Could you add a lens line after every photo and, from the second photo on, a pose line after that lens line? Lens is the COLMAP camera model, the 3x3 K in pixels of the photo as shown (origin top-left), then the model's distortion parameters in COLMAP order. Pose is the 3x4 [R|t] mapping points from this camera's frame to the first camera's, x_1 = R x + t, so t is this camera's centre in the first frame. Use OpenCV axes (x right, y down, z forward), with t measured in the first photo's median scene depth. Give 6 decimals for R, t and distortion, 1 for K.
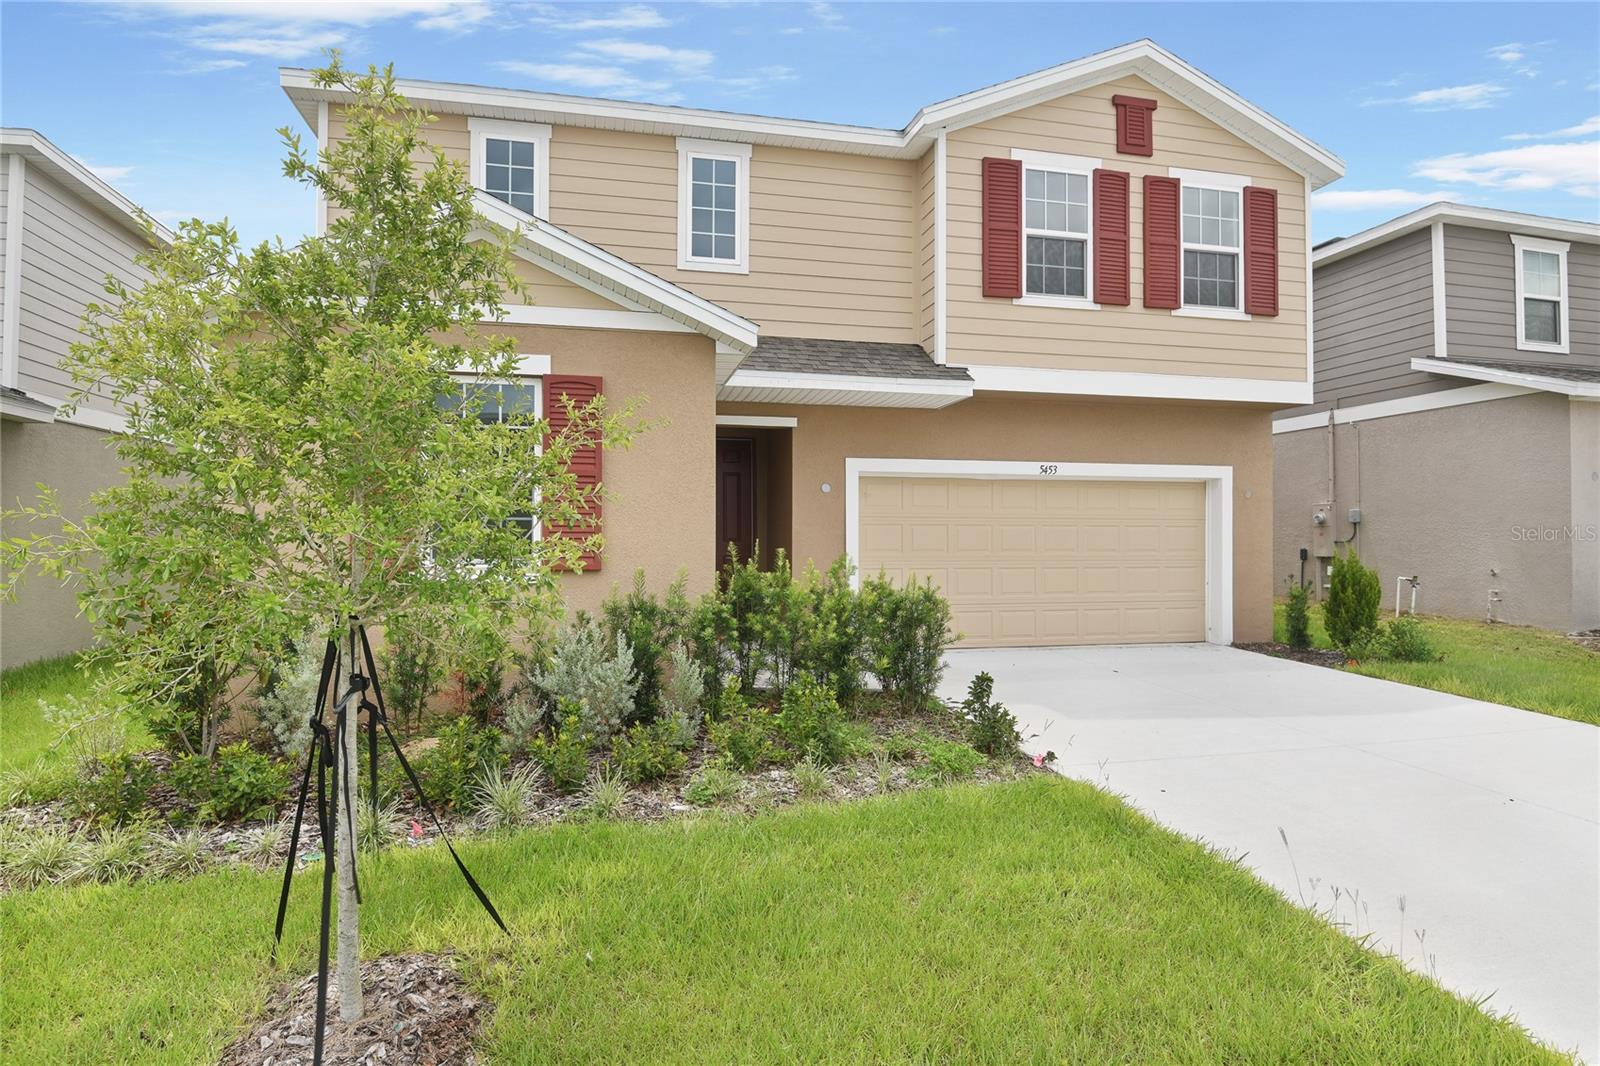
lens RADIAL K [[895.1, 0, 801.3], [0, 895.1, 528.8], [0, 0, 1]] dist [-0.032778, -0.001311]
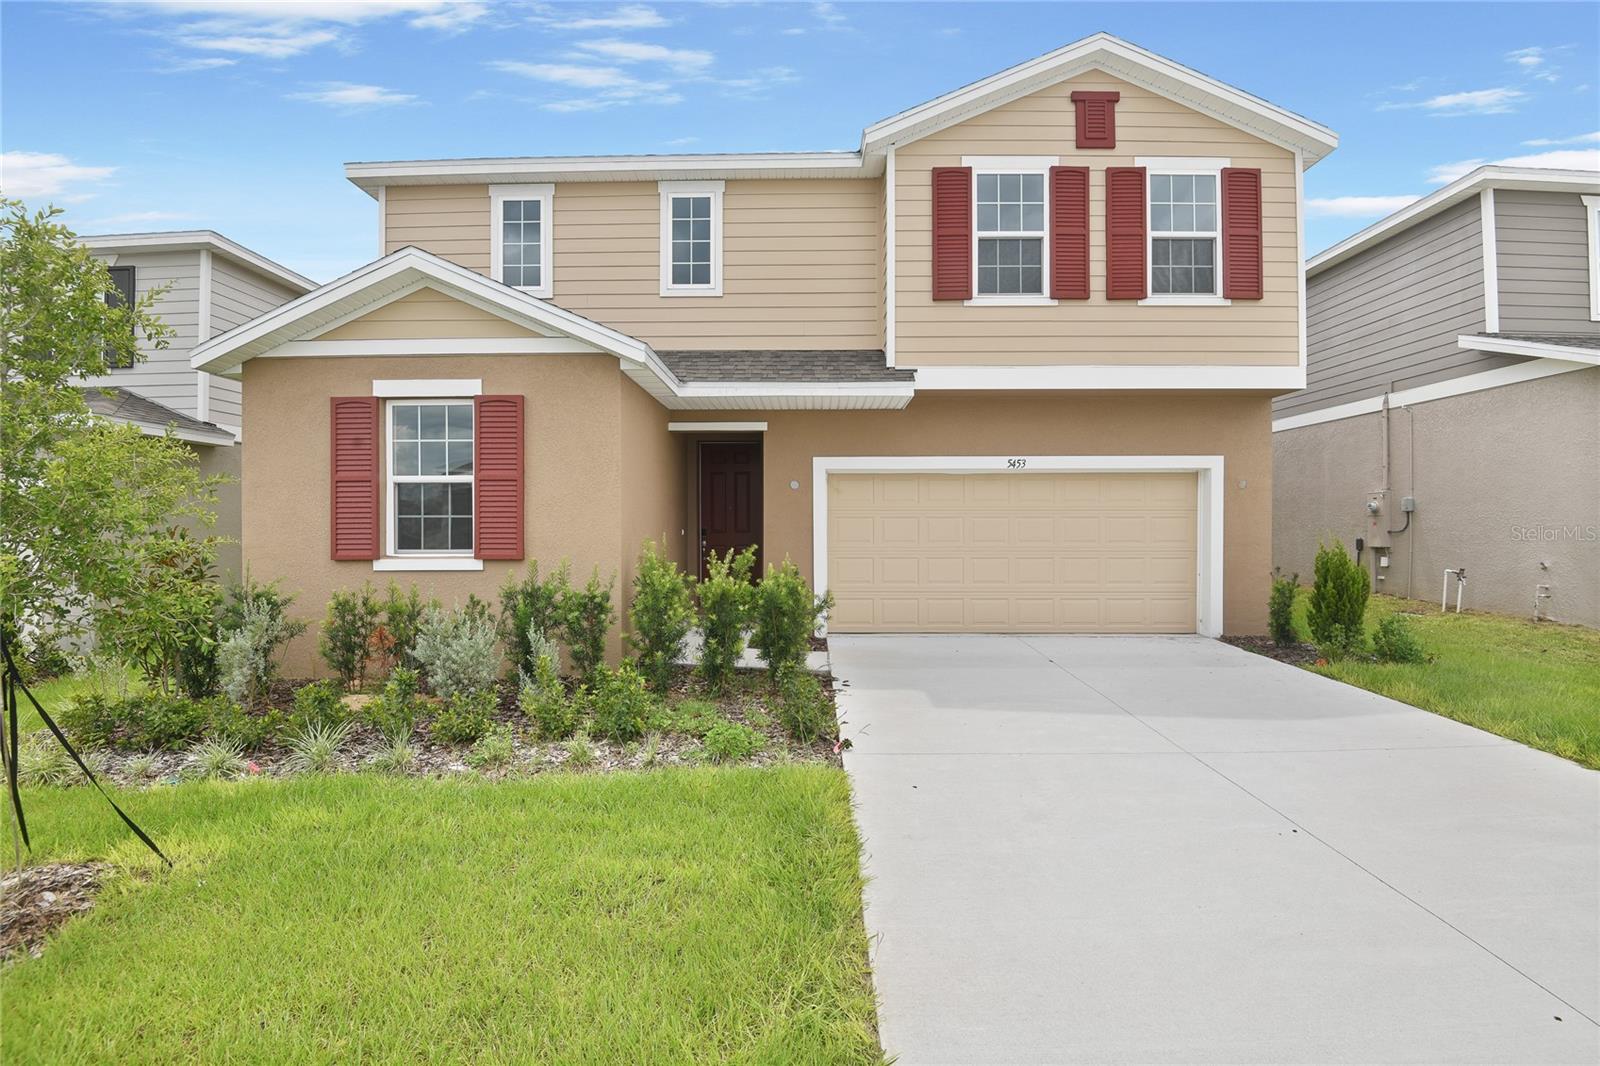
lens RADIAL K [[775.2, 0, 792.8], [0, 775.2, 528.5], [0, 0, 1]] dist [-0.037378, -0.006857]
pose [[0.969476, -0.002296, -0.245177, 0.257515], [0.005488, 0.999909, 0.012336, -0.003562], [0.245126, -0.013304, 0.969400, 0.071649]]
